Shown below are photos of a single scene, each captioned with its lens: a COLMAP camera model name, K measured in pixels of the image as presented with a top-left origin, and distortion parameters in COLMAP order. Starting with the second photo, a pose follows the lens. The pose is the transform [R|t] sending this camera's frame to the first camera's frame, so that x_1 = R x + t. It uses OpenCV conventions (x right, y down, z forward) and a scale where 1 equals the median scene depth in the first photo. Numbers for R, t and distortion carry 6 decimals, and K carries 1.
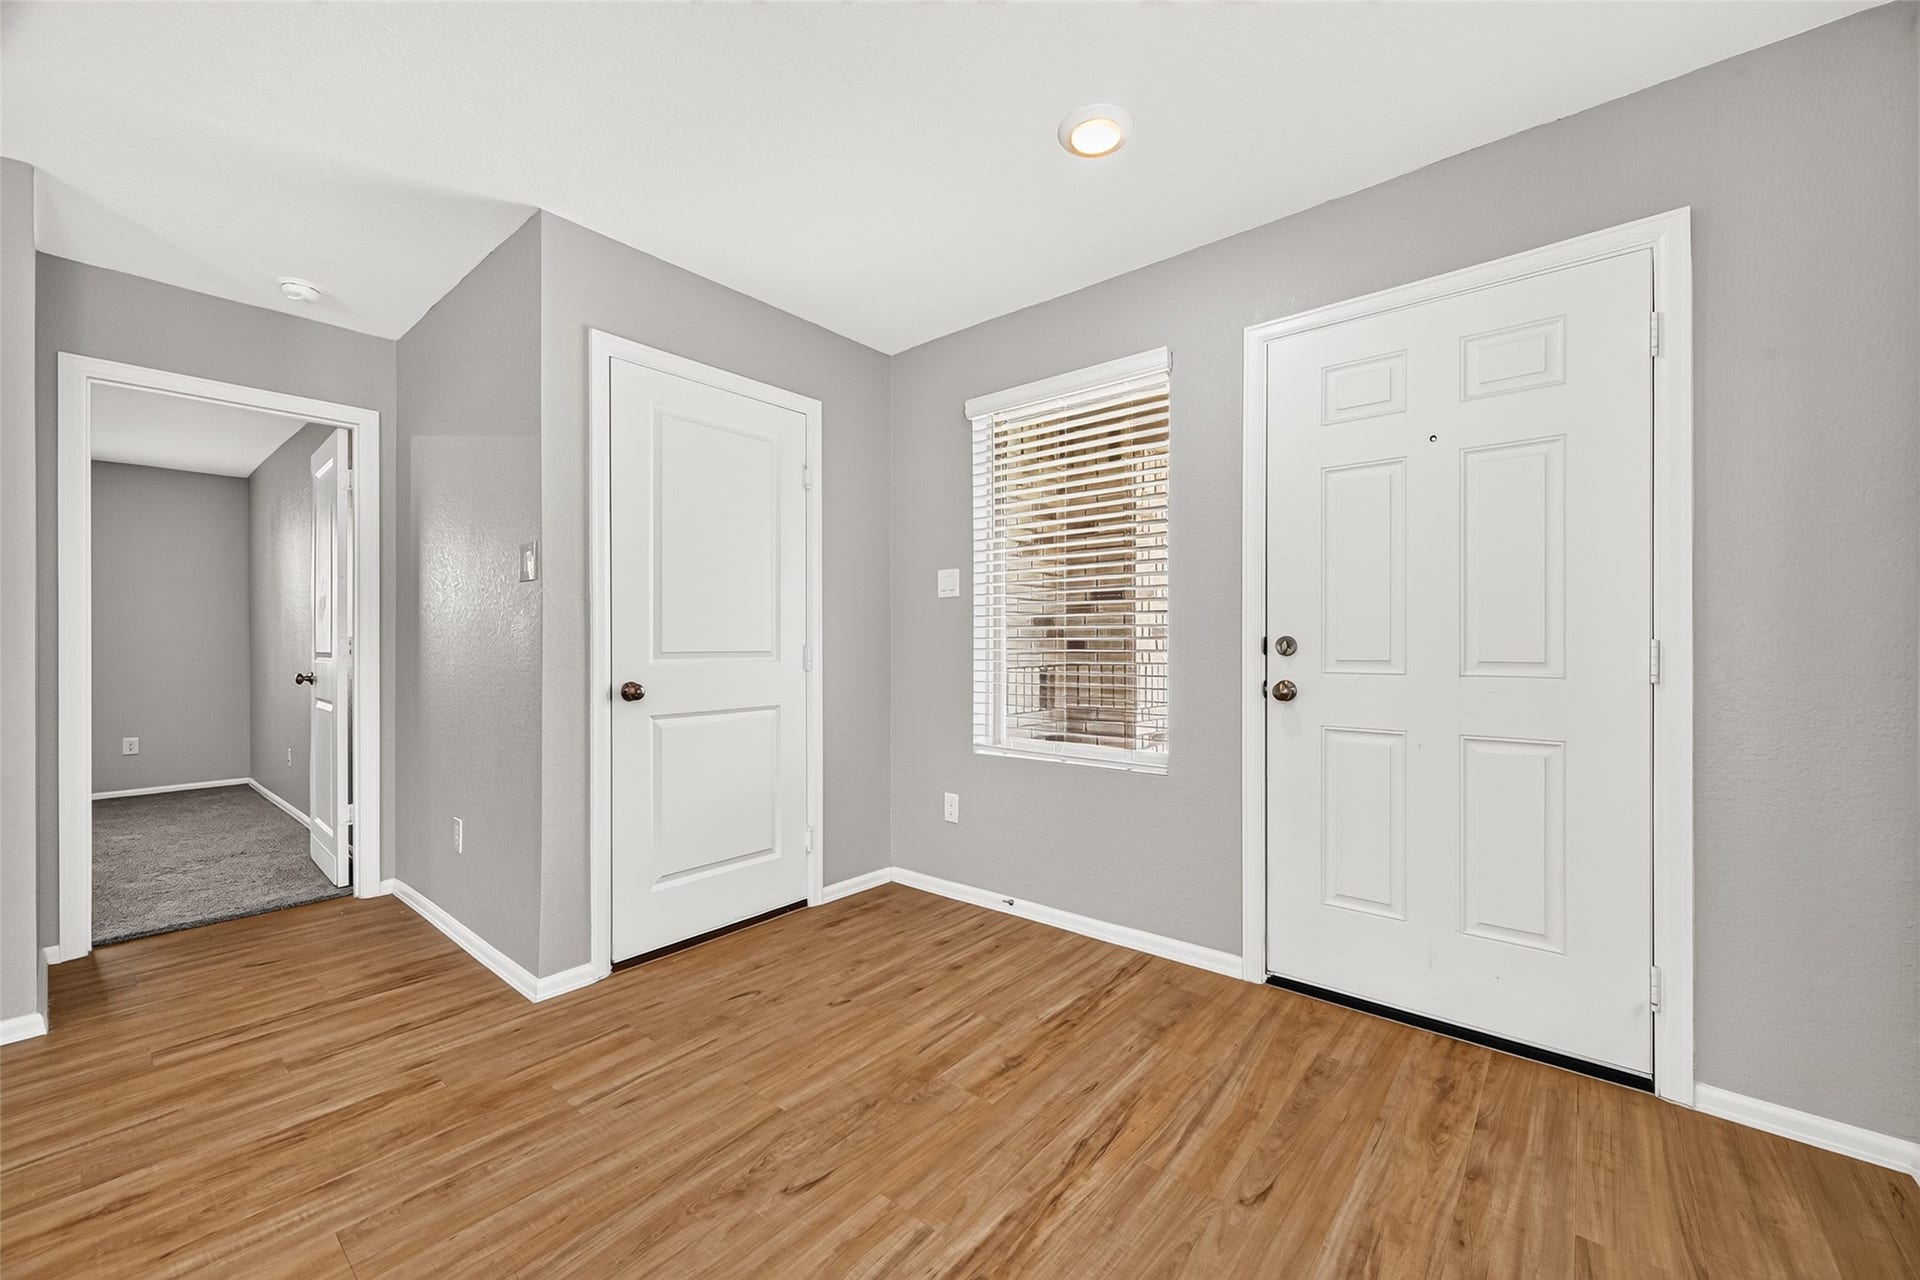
lens RADIAL K [[762.0, 0, 962.4], [0, 762.0, 646.3], [0, 0, 1]] dist [0.008260, -0.001082]
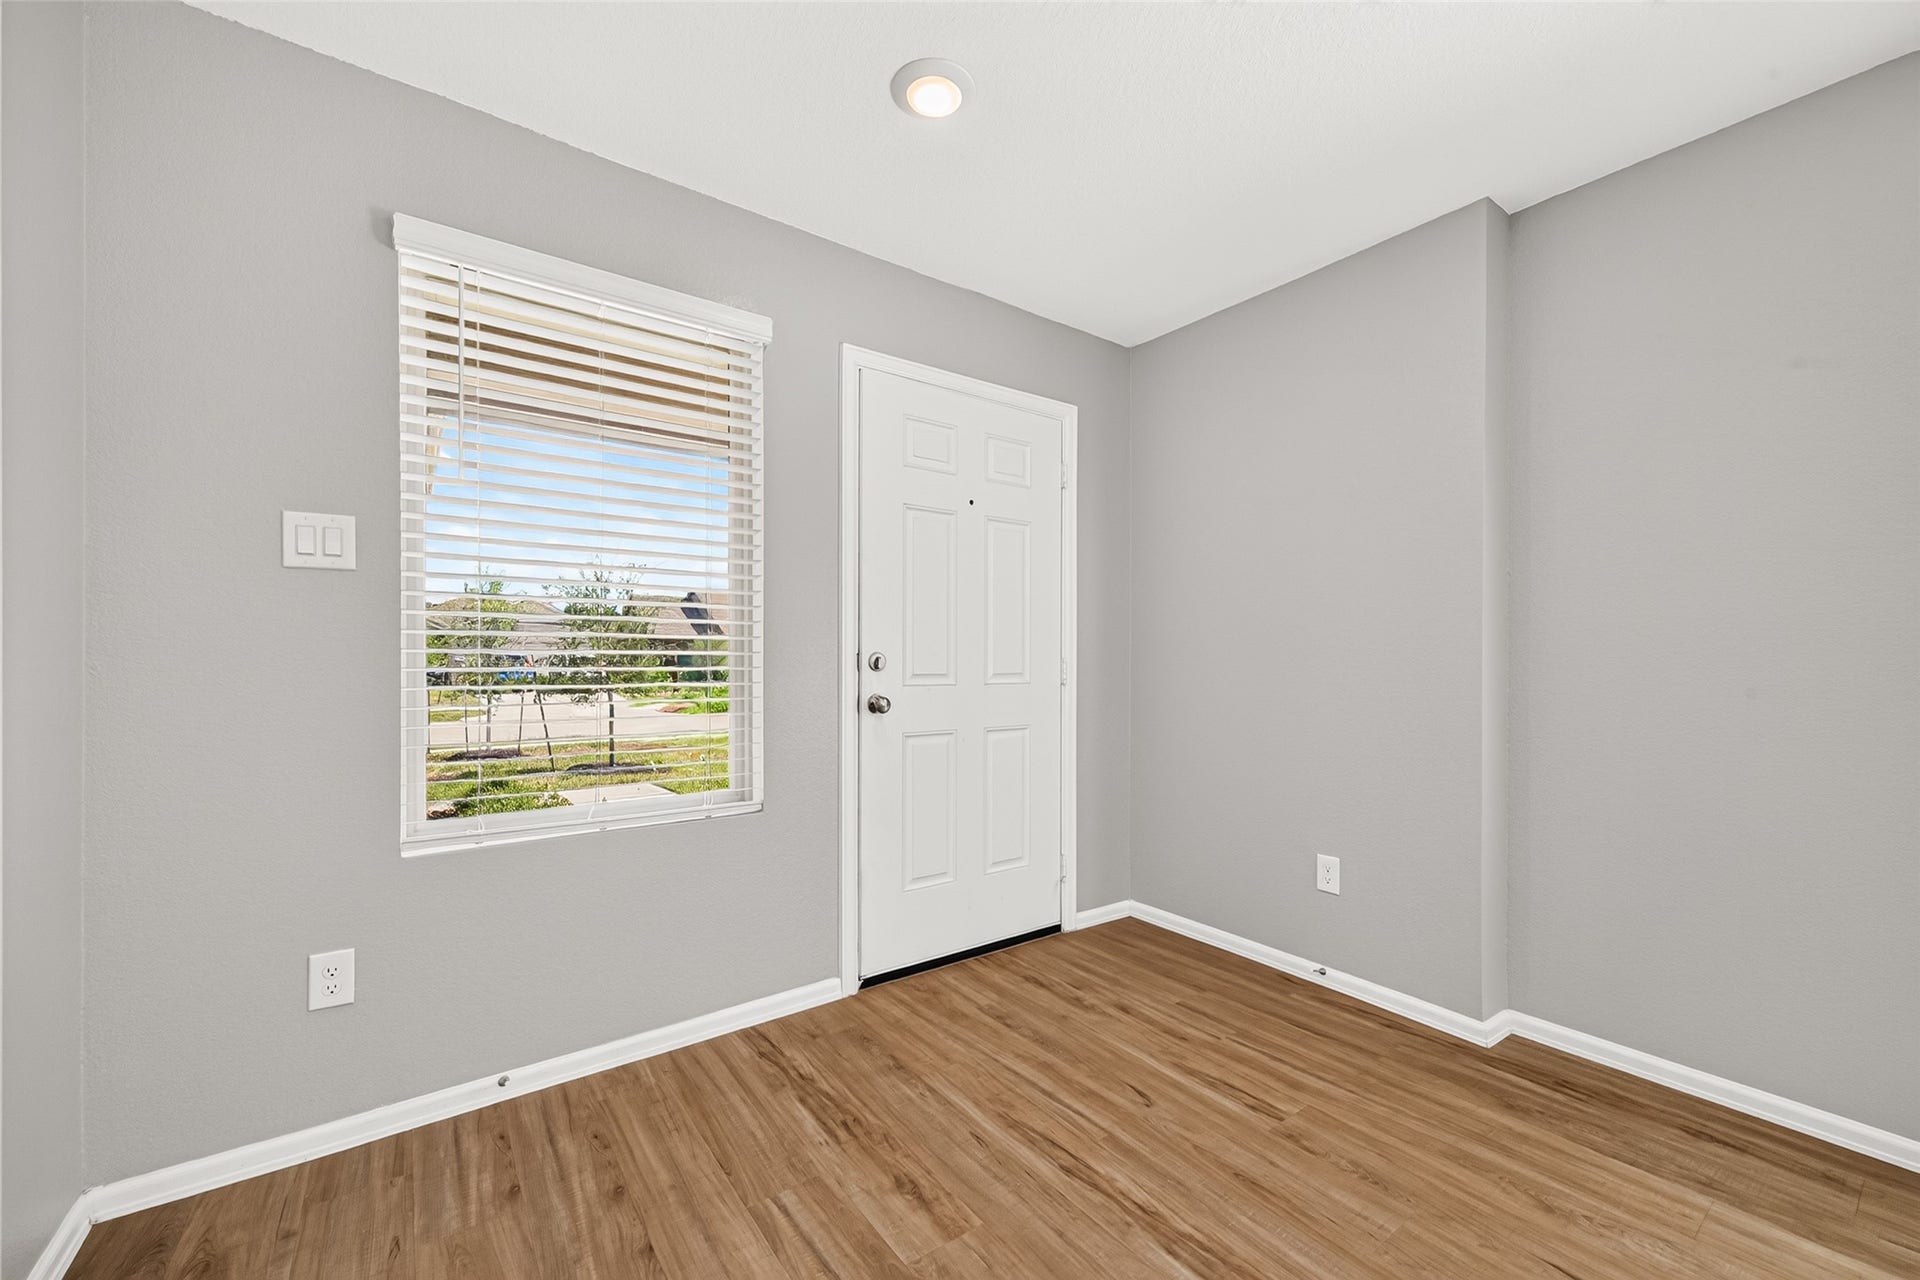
lens RADIAL K [[762.0, 0, 984.5], [0, 762.0, 660.1], [0, 0, 1]] dist [0.008260, -0.001082]
pose [[0.219016, -0.000228, 0.975721, -0.662127], [0.000472, 1.000000, 0.000128, -0.003761], [-0.975721, 0.000432, 0.219016, 0.712447]]
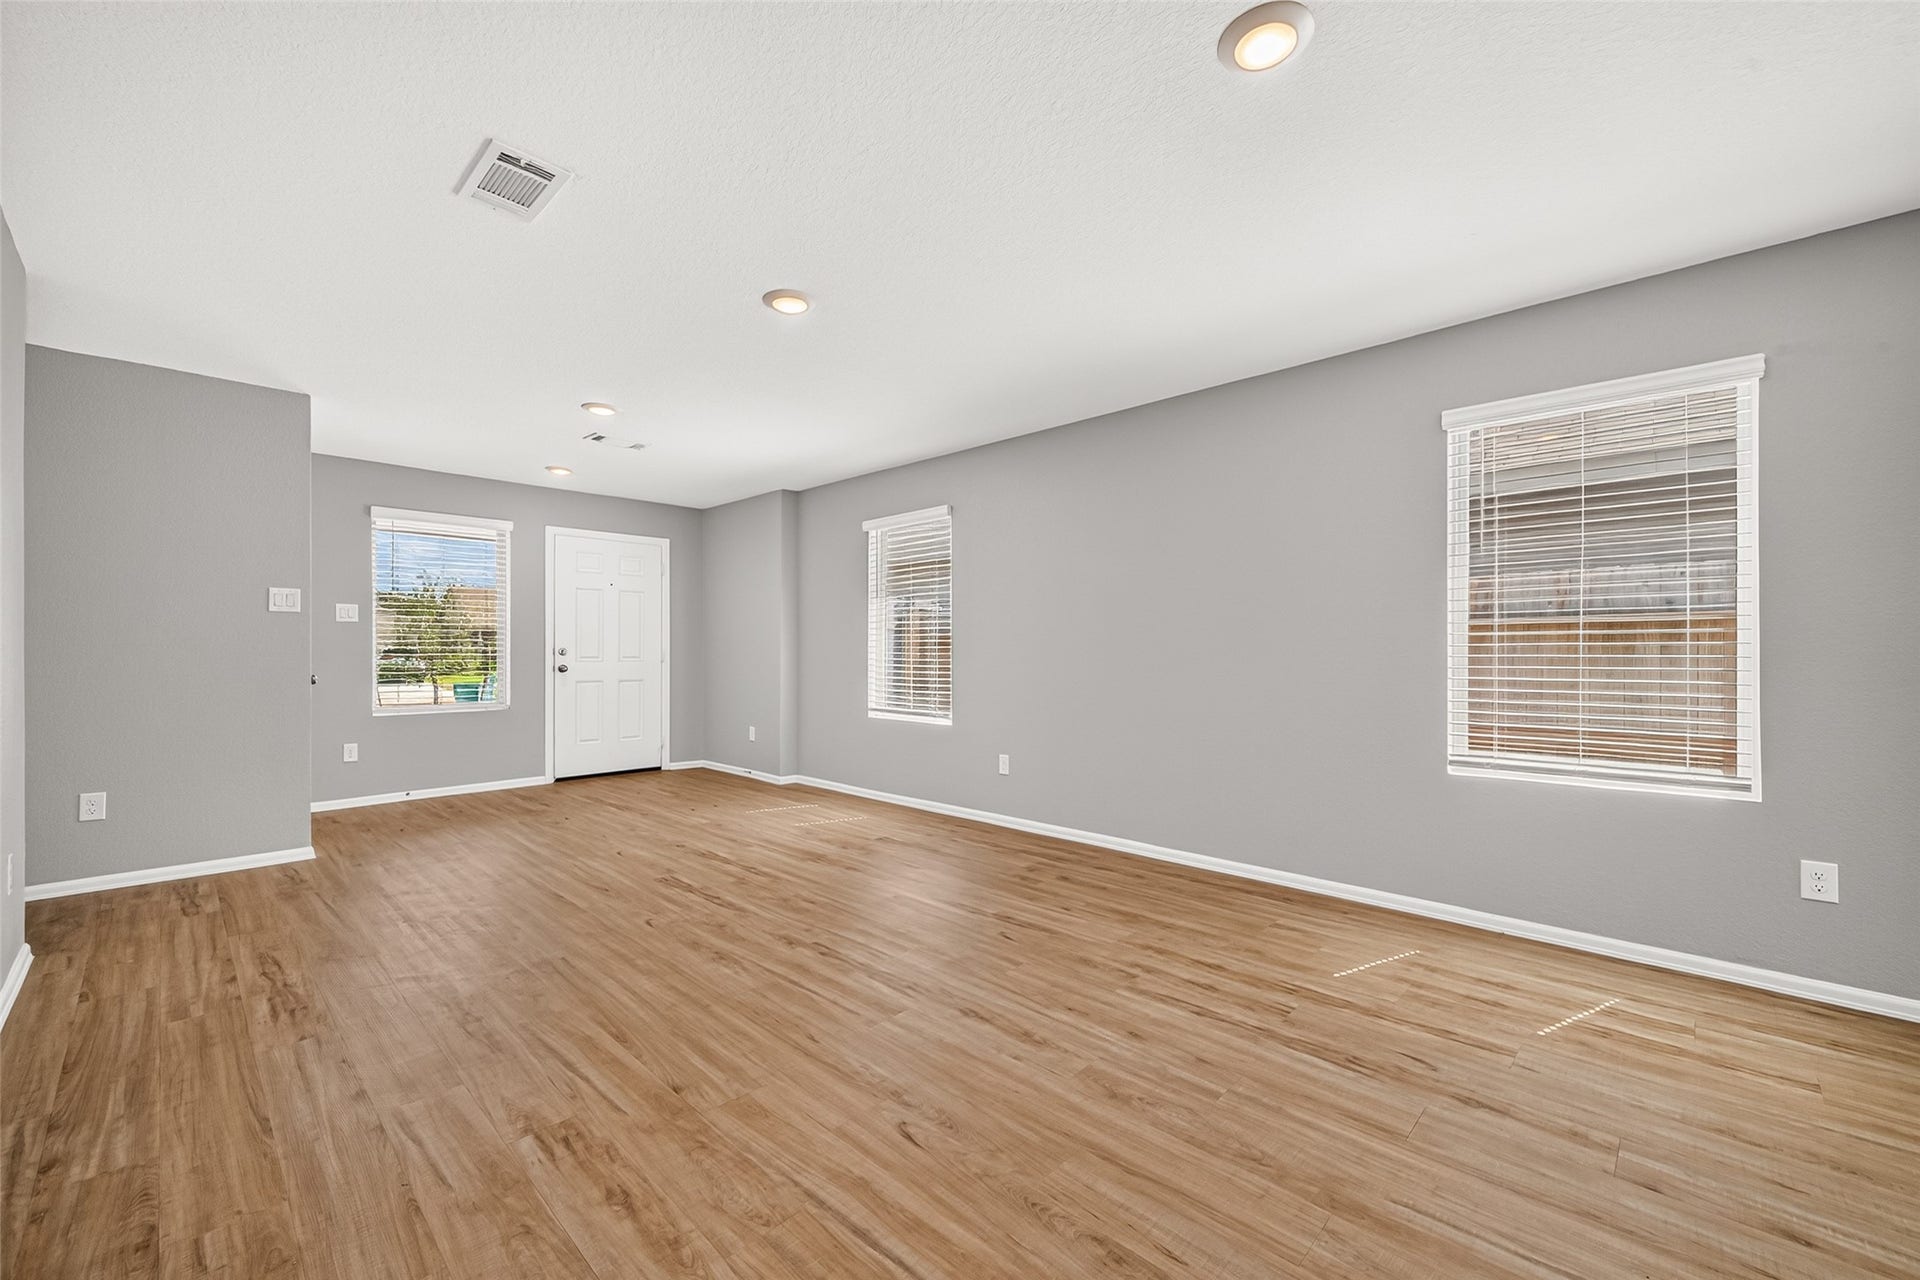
lens RADIAL K [[744.1, 0, 959.5], [0, 744.1, 646.2], [0, 0, 1]] dist [-0.003068, -0.000114]
pose [[0.054076, -0.002063, 0.998535, -2.370387], [-0.001212, 0.999997, 0.002132, -0.029952], [-0.998536, -0.001326, 0.054074, -0.584212]]
